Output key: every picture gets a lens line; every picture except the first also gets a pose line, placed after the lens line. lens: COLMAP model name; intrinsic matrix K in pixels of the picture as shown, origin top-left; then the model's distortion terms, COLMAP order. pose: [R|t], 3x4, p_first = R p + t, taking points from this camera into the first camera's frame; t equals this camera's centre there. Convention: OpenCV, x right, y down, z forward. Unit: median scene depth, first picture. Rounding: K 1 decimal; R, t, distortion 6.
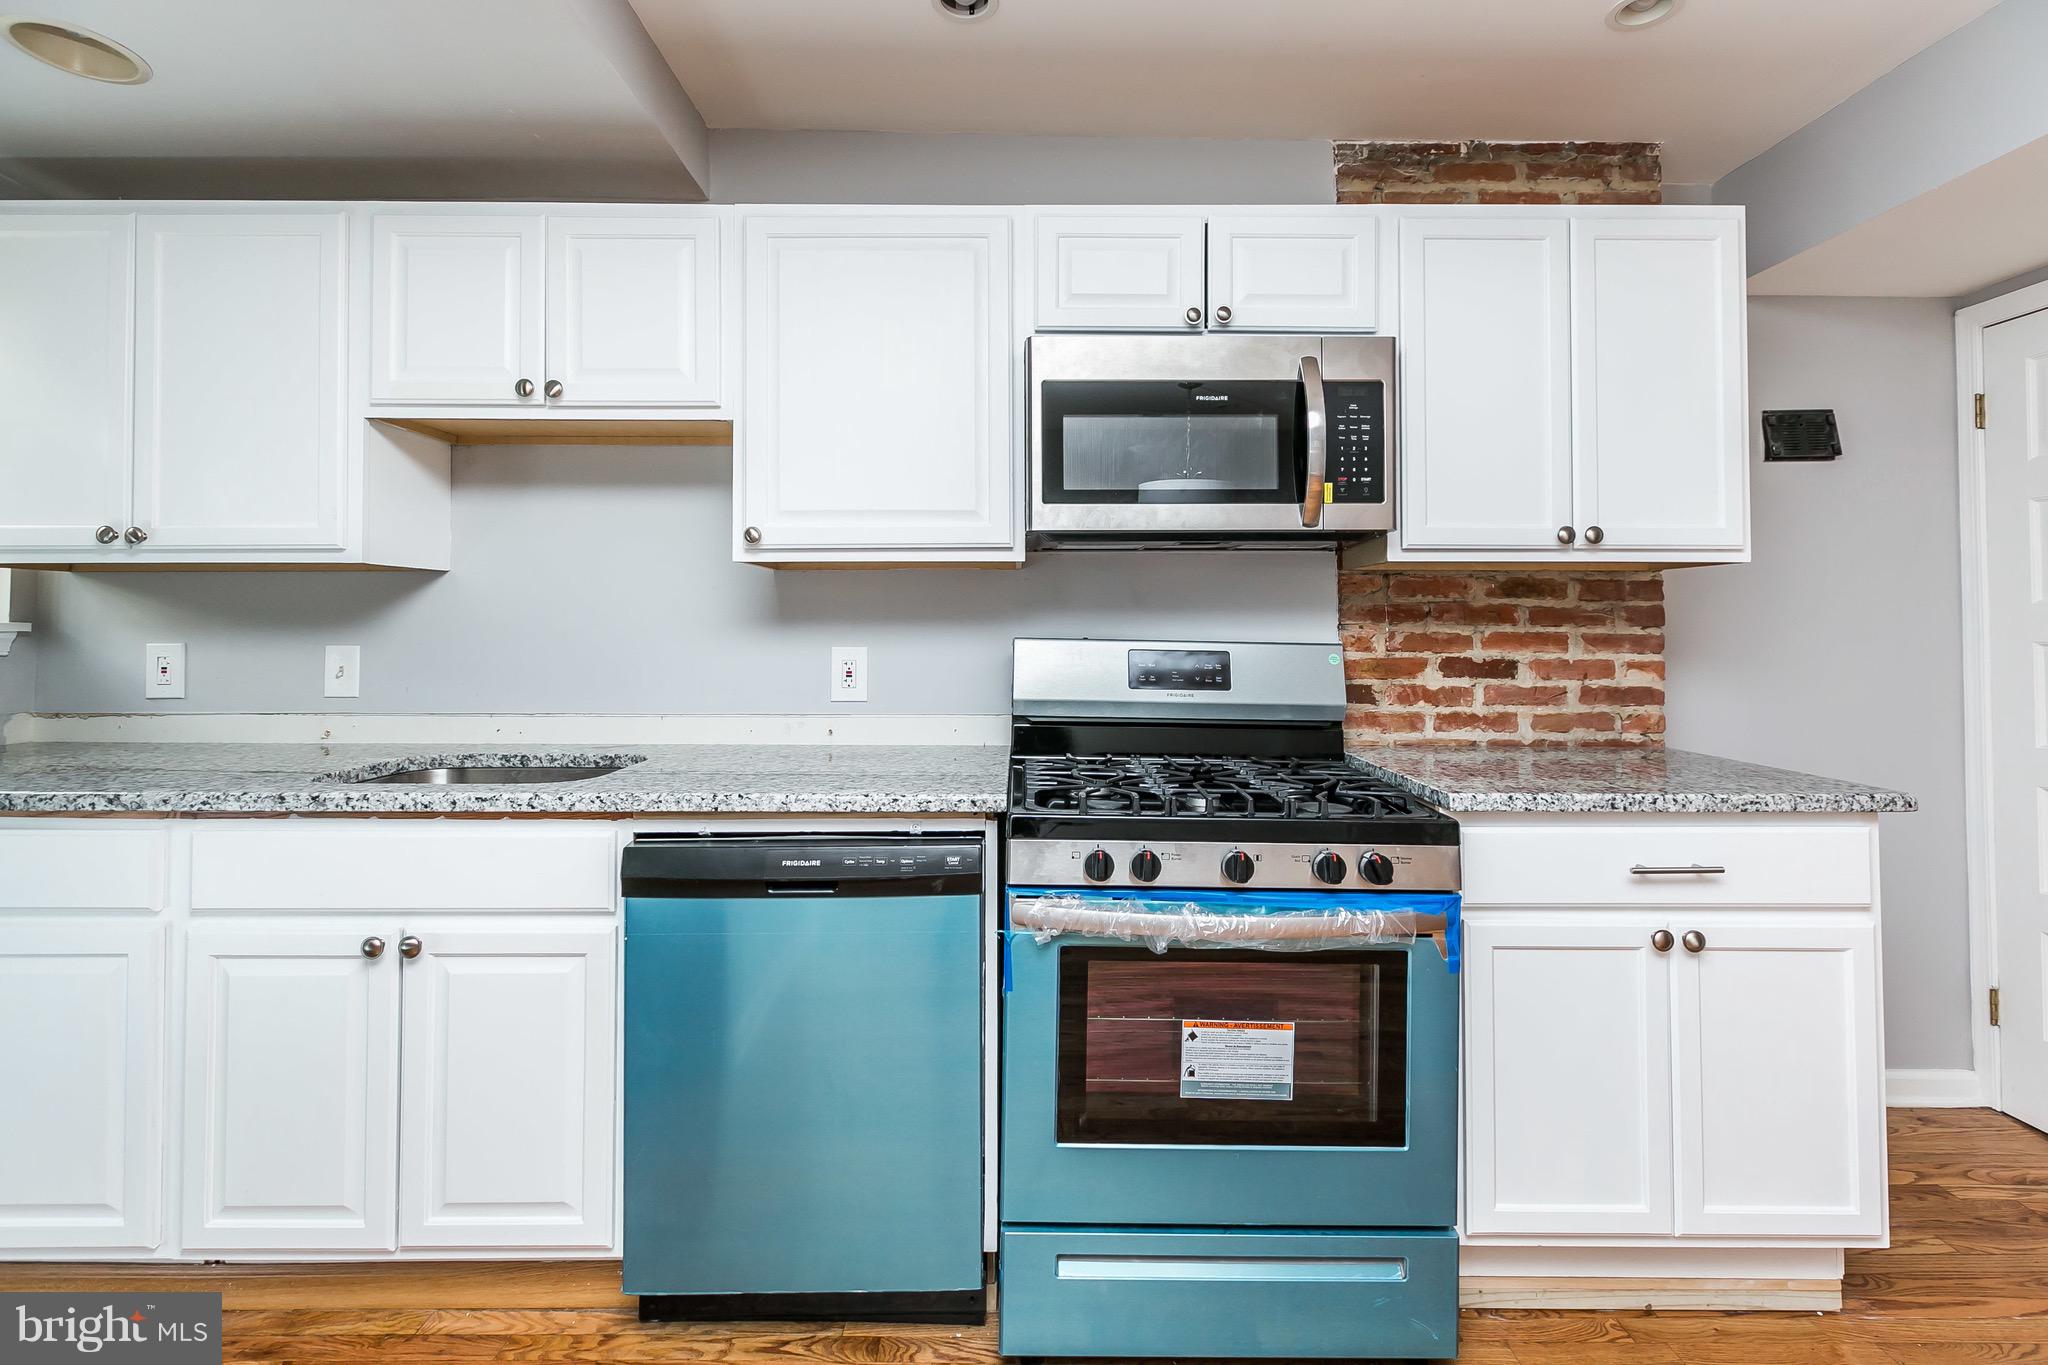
lens RADIAL K [[925.9, 0, 1039.9], [0, 925.9, 596.2], [0, 0, 1]] dist [0.001541, 0.008614]
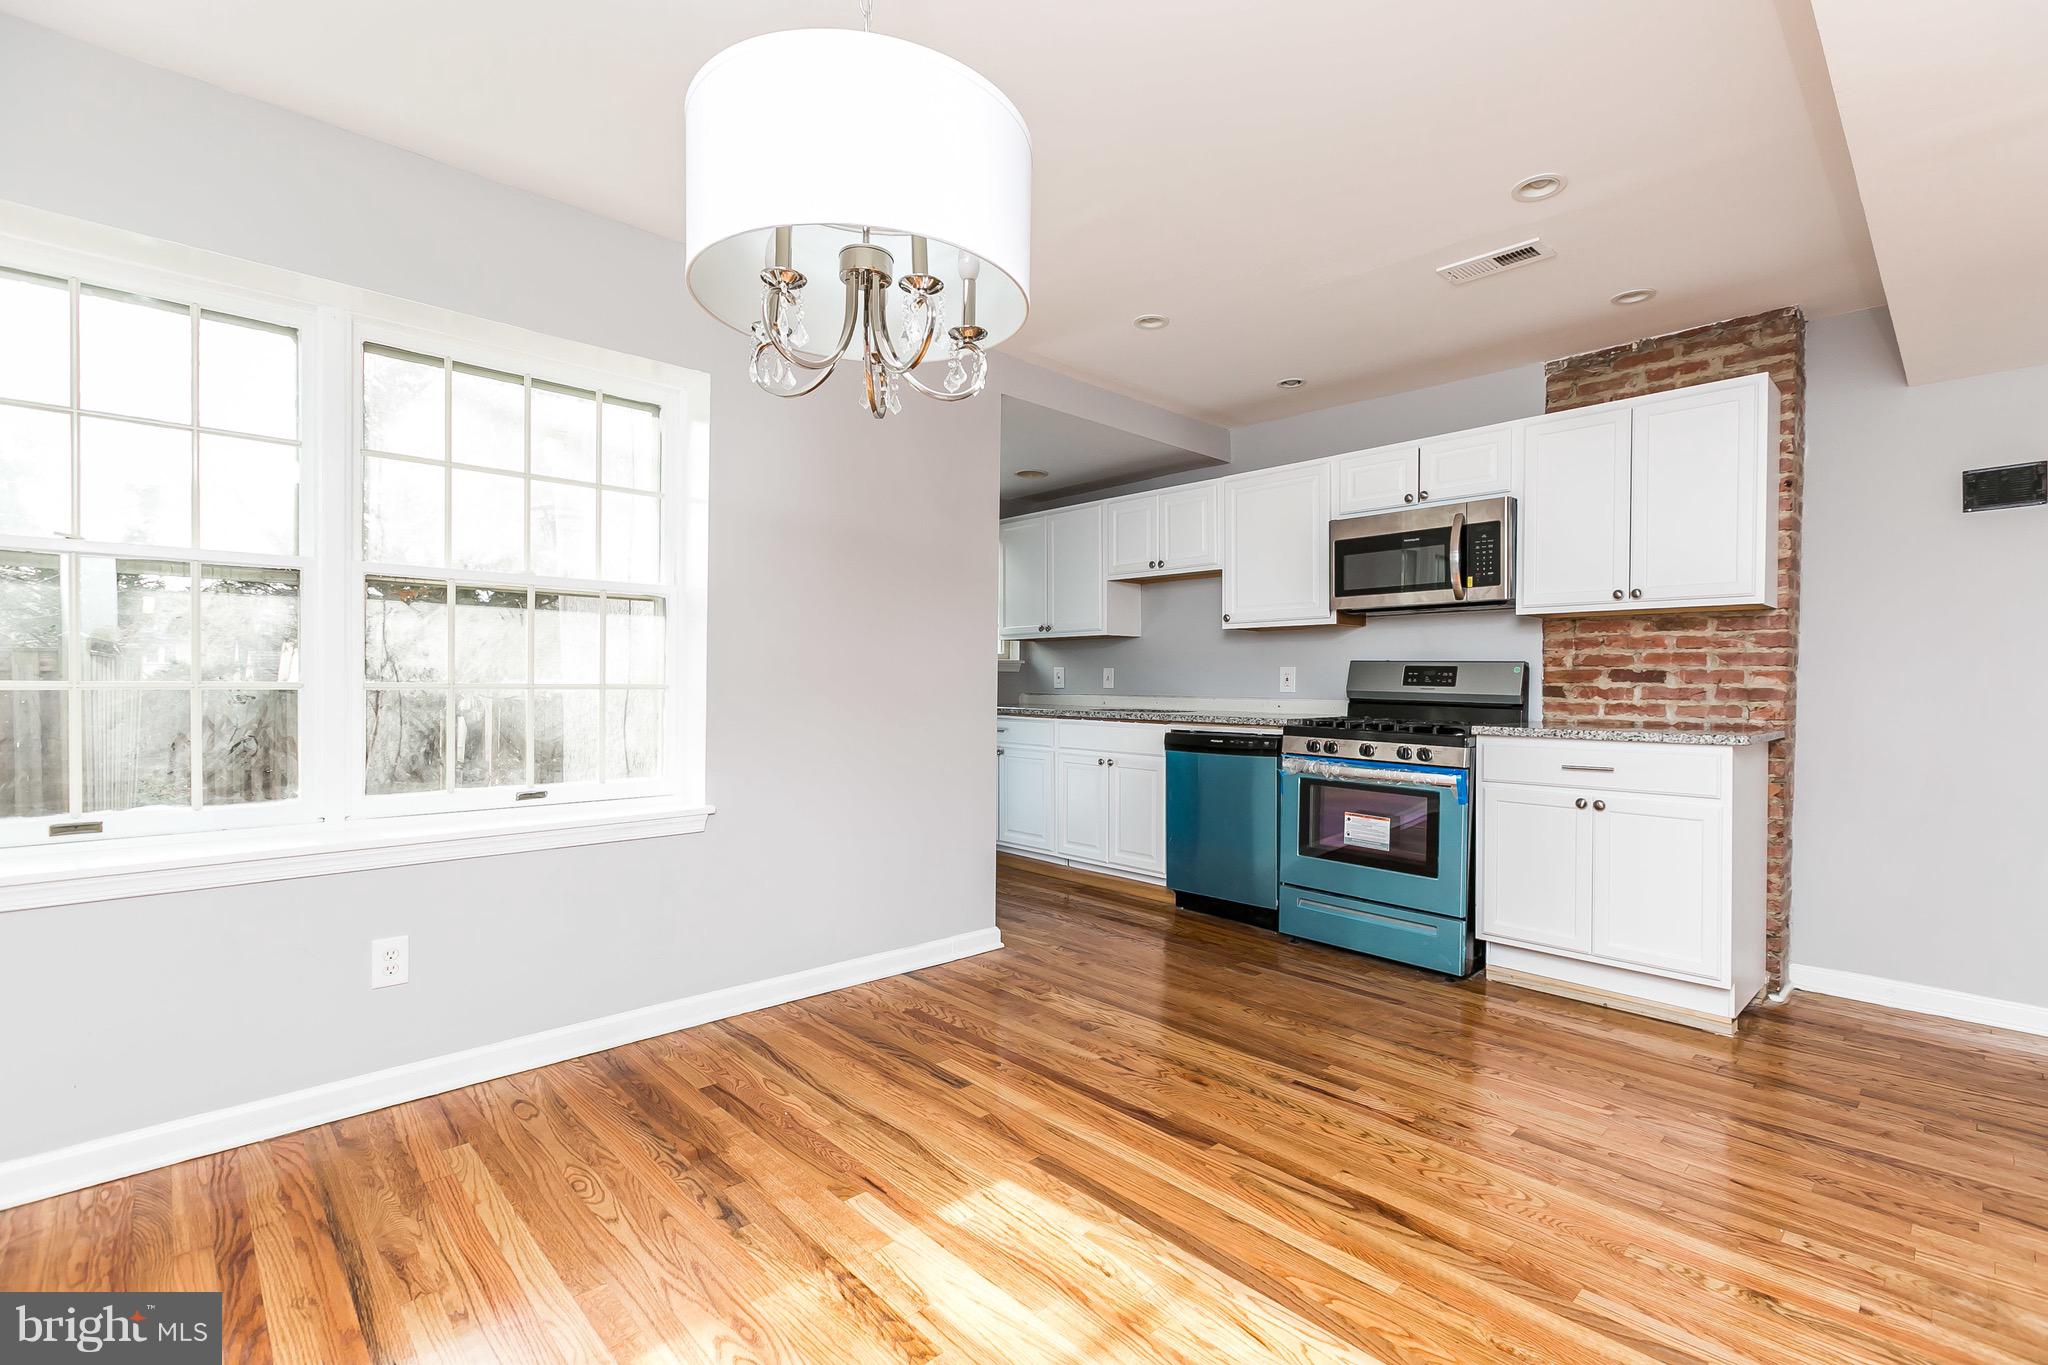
lens RADIAL K [[915.3, 0, 1036.1], [0, 915.3, 688.8], [0, 0, 1]] dist [0.002972, 0.000052]
pose [[0.686431, 0.007603, -0.727155, 0.910617], [0.020496, 0.999346, 0.029796, 0.031750], [0.726906, -0.035356, 0.685826, -0.830102]]
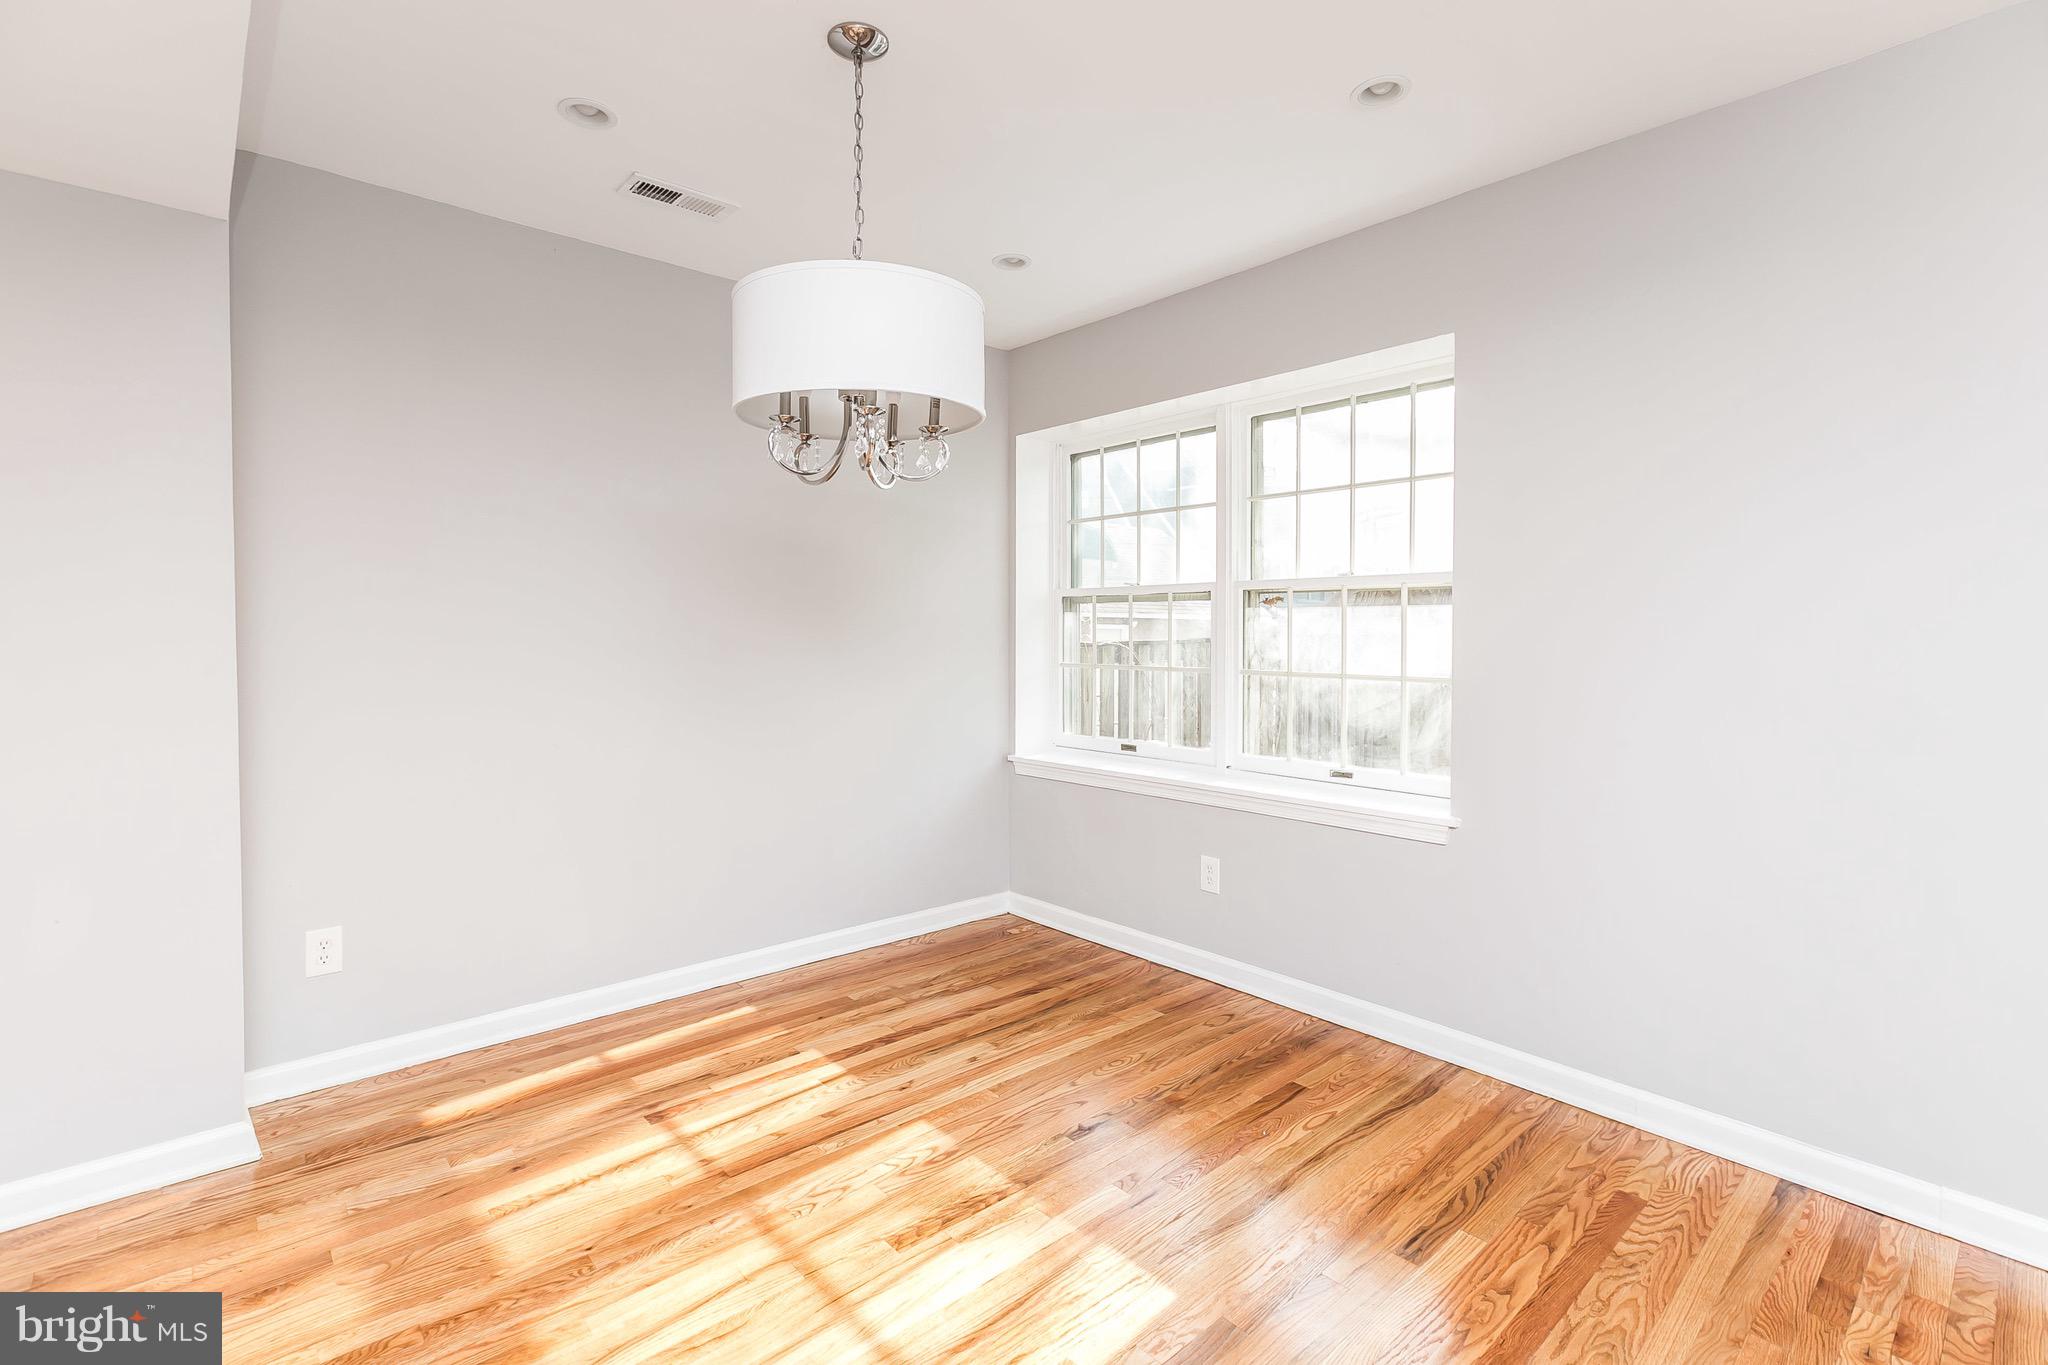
lens RADIAL K [[937.8, 0, 1013.4], [0, 937.8, 648.8], [0, 0, 1]] dist [0.002081, -0.000269]
pose [[-0.756001, 0.003700, -0.654560, 0.838373], [0.015998, 0.999790, -0.012826, 0.020433], [0.654375, -0.020168, -0.755901, 0.243805]]
